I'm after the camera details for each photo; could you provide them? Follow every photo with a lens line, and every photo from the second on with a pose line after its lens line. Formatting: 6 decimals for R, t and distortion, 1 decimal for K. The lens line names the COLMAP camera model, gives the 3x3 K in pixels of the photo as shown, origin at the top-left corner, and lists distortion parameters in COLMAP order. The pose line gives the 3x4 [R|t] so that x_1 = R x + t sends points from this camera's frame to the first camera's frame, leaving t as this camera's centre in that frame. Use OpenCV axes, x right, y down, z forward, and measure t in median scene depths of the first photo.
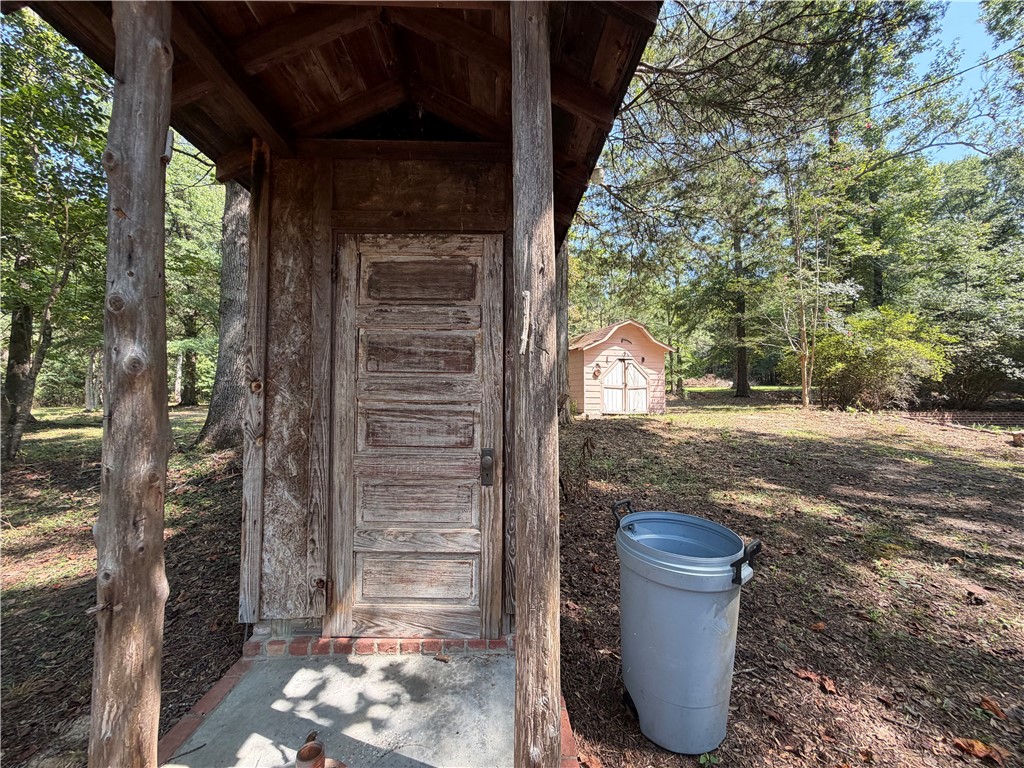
lens RADIAL K [[407.2, 0, 512.0], [0, 407.2, 384.0], [0, 0, 1]] dist [-0.000833, 0.000427]
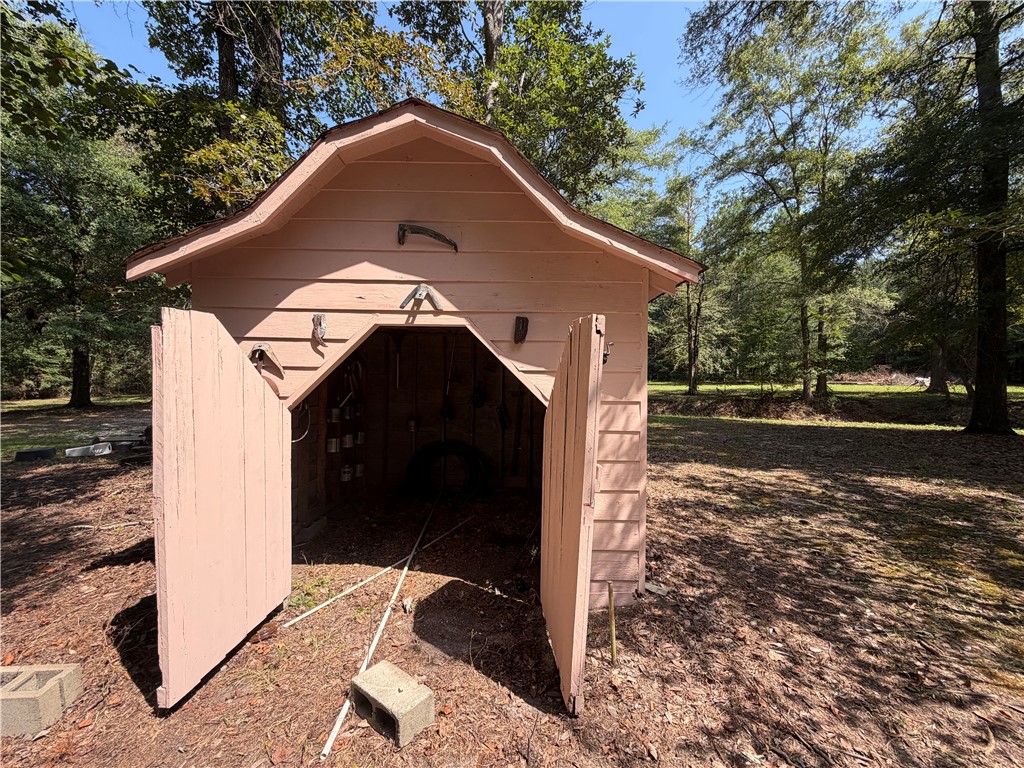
lens RADIAL K [[407.2, 0, 512.0], [0, 407.2, 384.0], [0, 0, 1]] dist [-0.000833, 0.000427]
pose [[0.961137, 0.003642, -0.276048, 0.151413], [0.002107, 0.999787, 0.020527, -0.015009], [0.276064, -0.020311, 0.960925, 0.330641]]
